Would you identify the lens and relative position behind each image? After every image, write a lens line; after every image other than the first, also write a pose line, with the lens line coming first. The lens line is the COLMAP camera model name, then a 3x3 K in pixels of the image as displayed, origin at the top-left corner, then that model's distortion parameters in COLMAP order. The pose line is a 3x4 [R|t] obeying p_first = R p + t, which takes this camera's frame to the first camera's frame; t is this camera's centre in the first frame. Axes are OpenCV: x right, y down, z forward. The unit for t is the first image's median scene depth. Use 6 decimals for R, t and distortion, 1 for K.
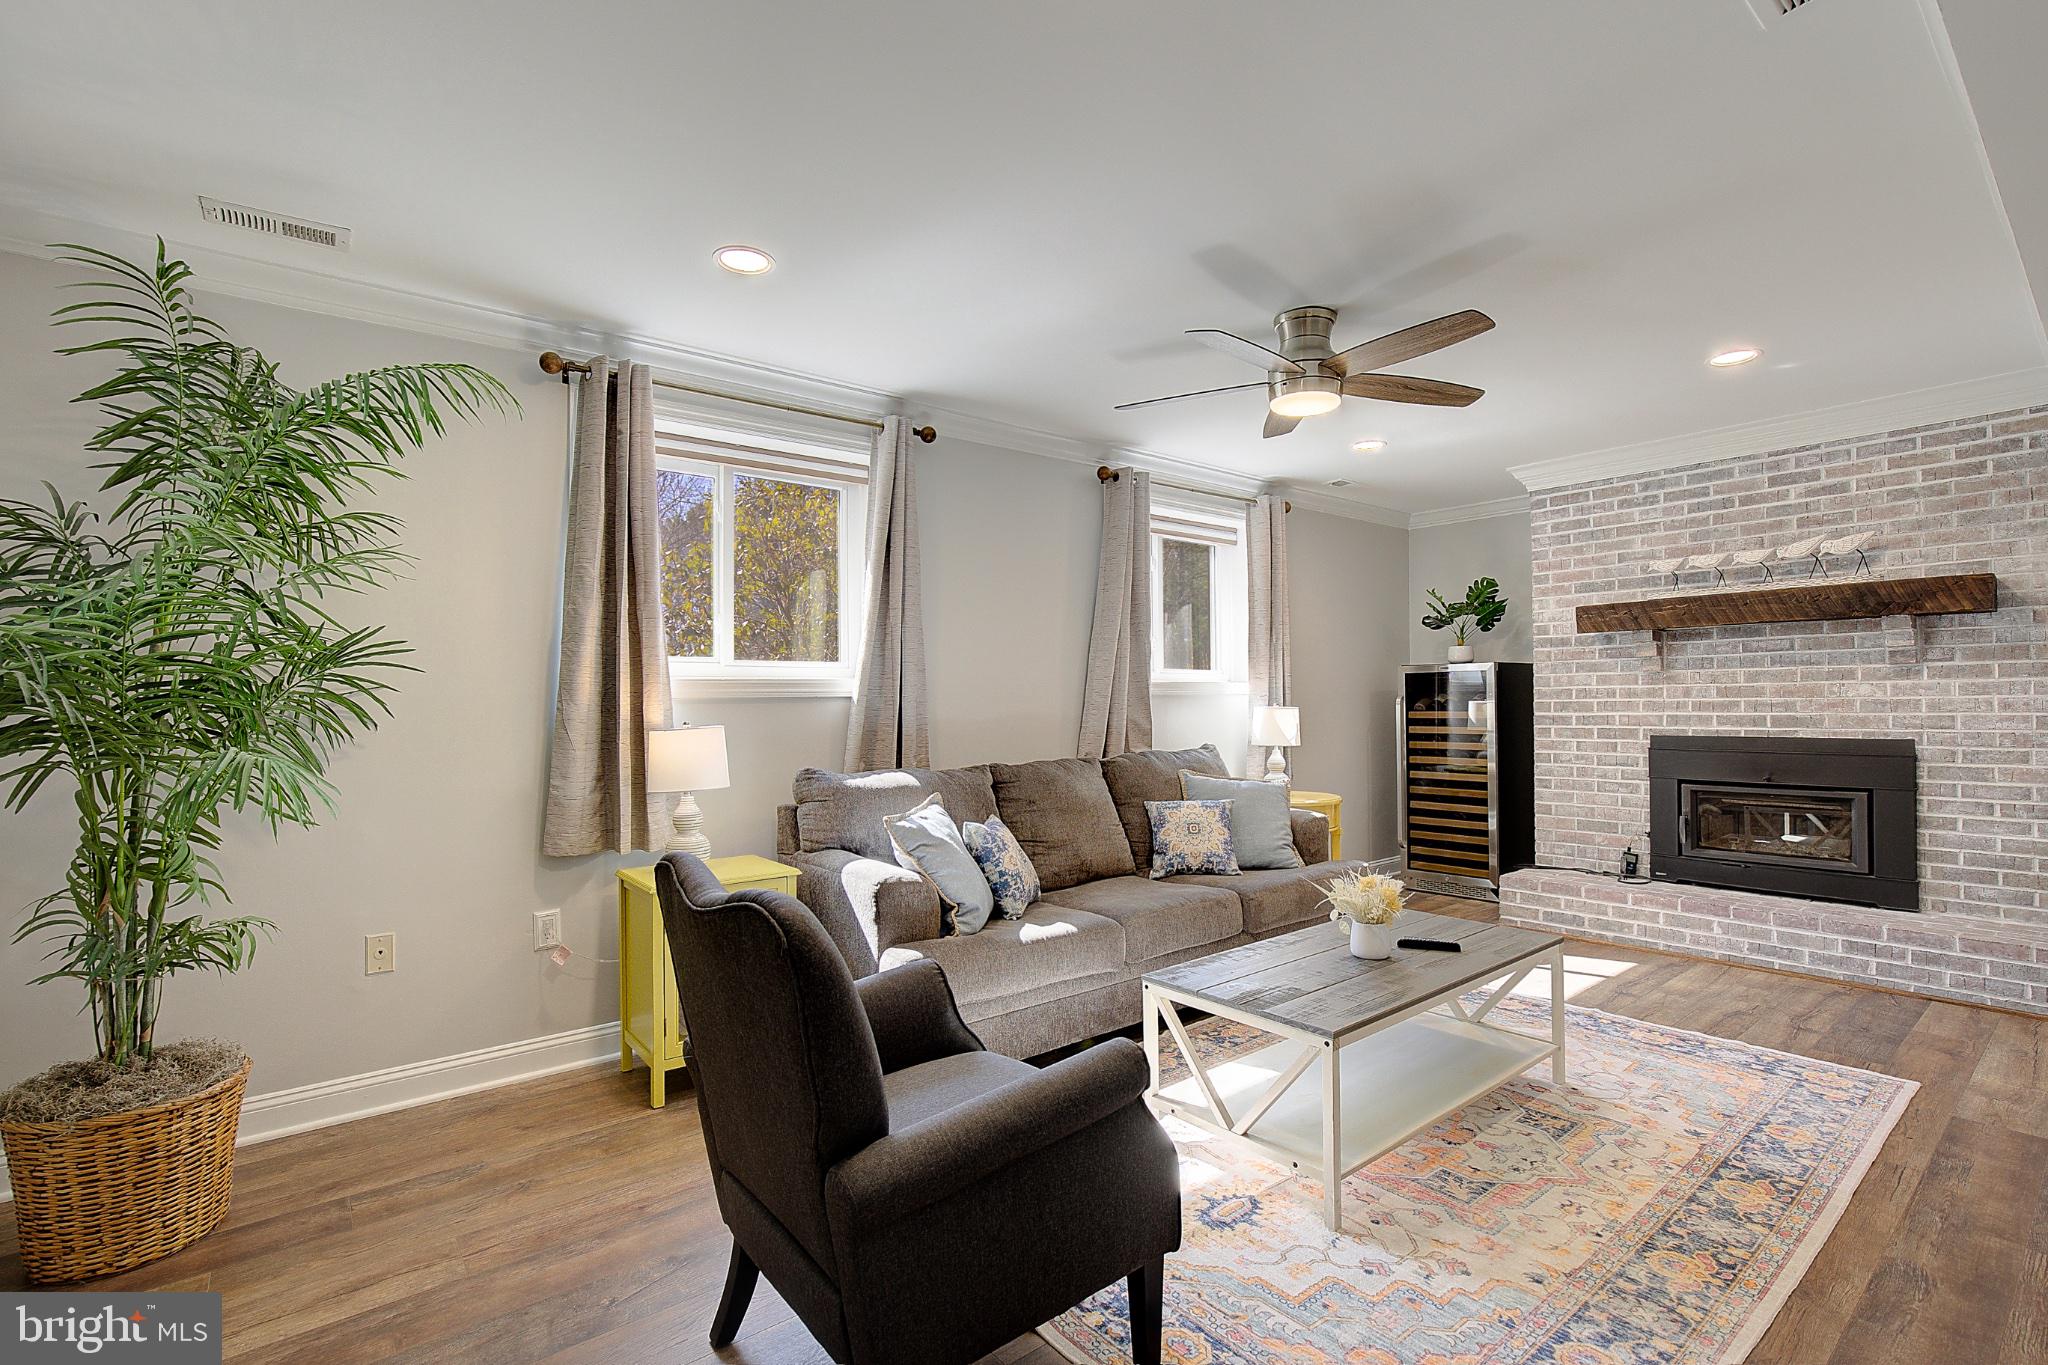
lens RADIAL K [[940.2, 0, 1065.1], [0, 940.2, 722.0], [0, 0, 1]] dist [-0.029867, 0.006572]
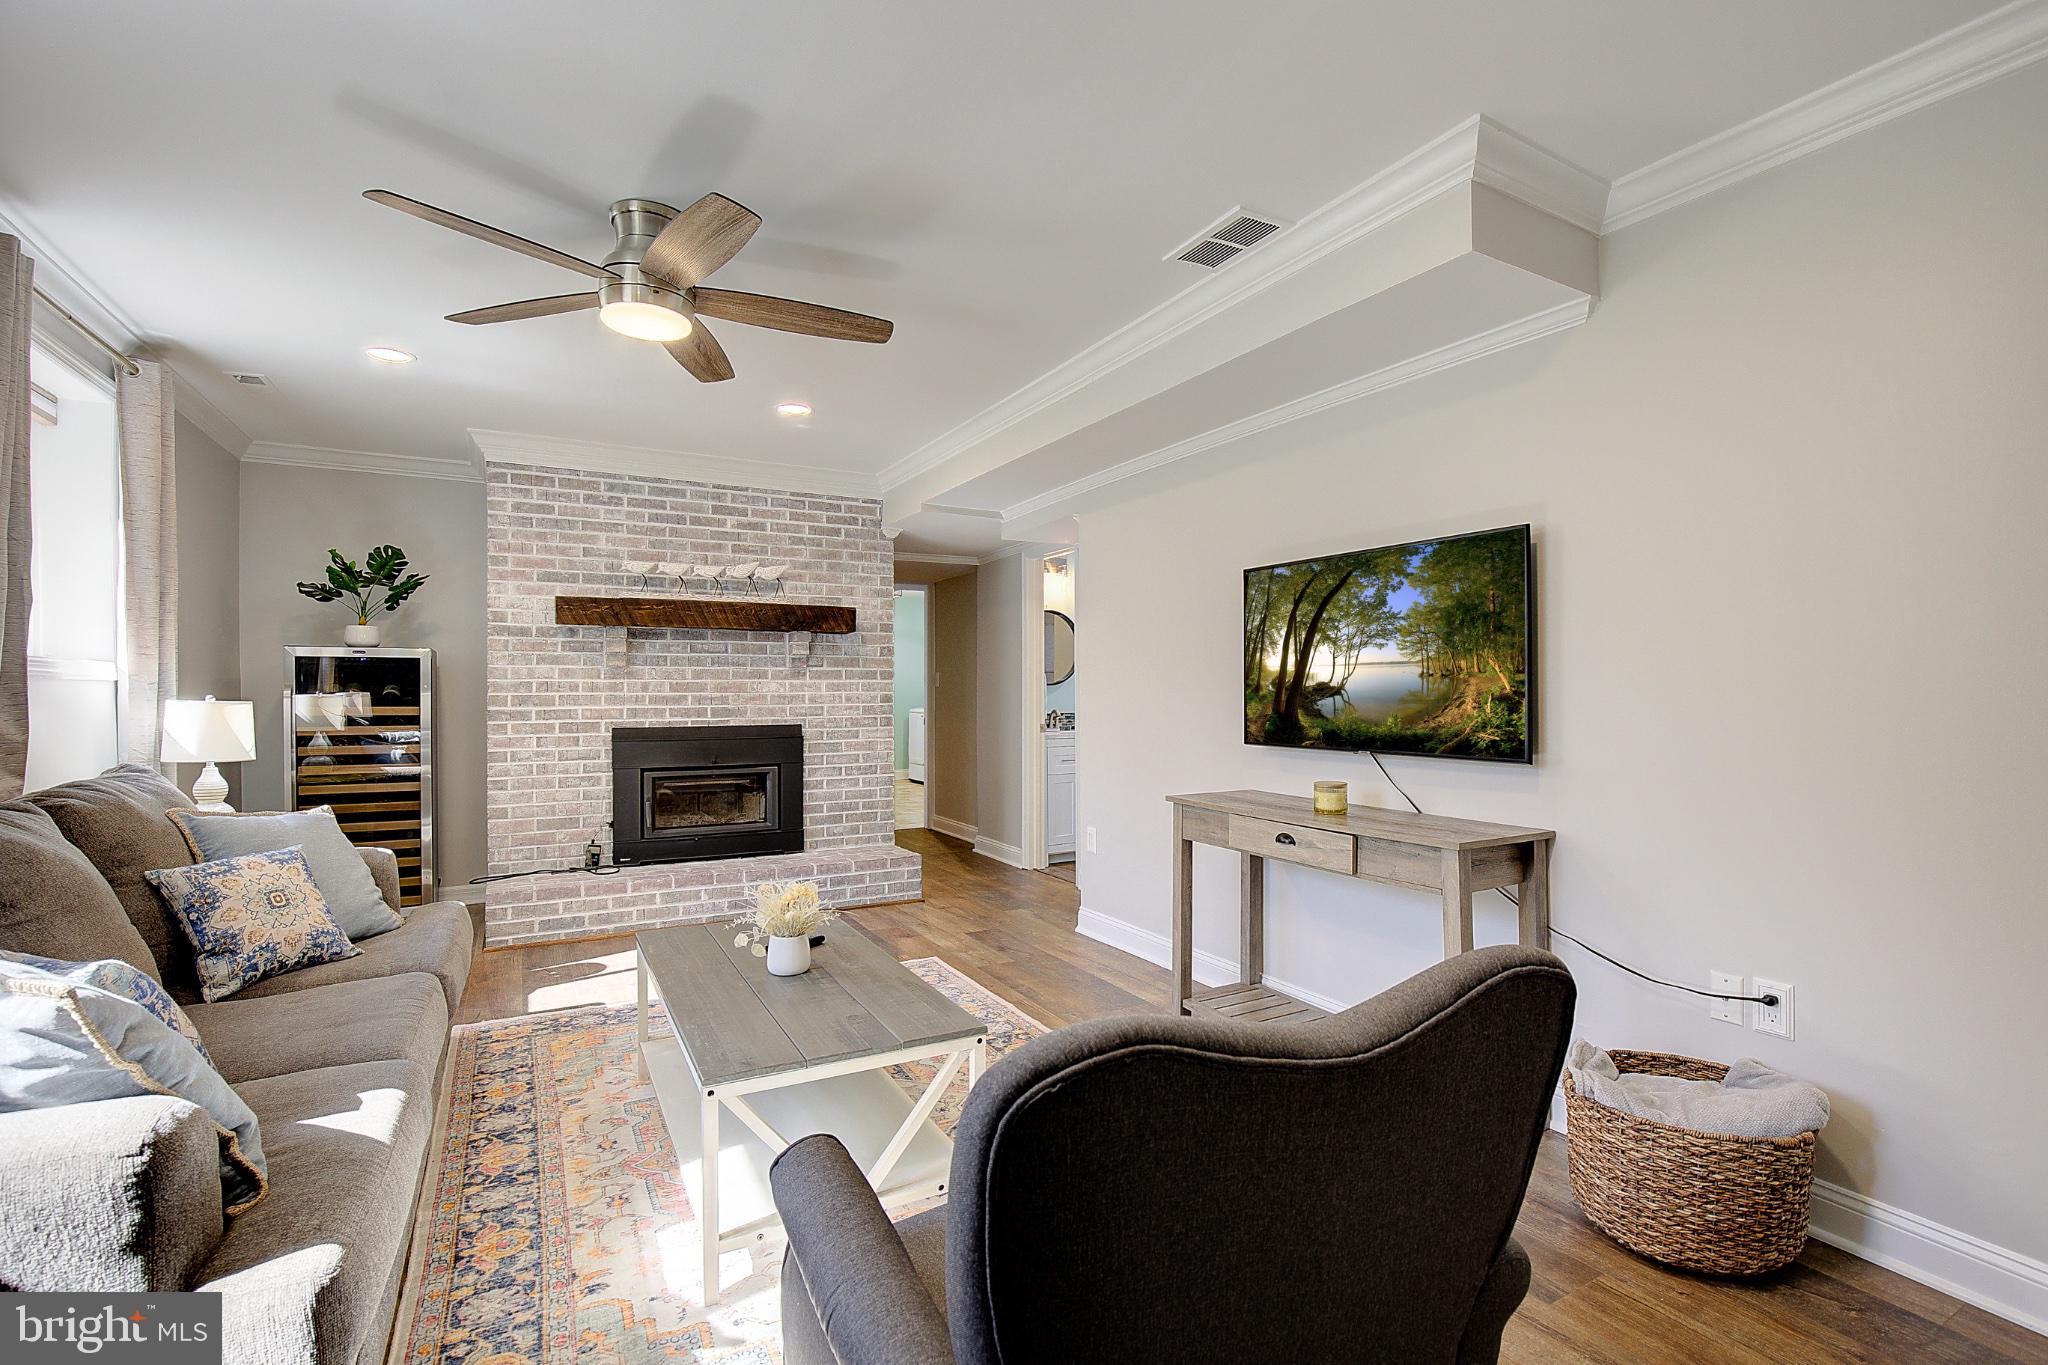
lens RADIAL K [[940.2, 0, 1041.7], [0, 940.2, 712.8], [0, 0, 1]] dist [-0.029867, 0.006572]
pose [[0.187500, -0.013036, 0.982178, -0.319740], [0.019186, 0.999770, 0.009607, -0.003737], [-0.982077, 0.017043, 0.187707, 0.353779]]
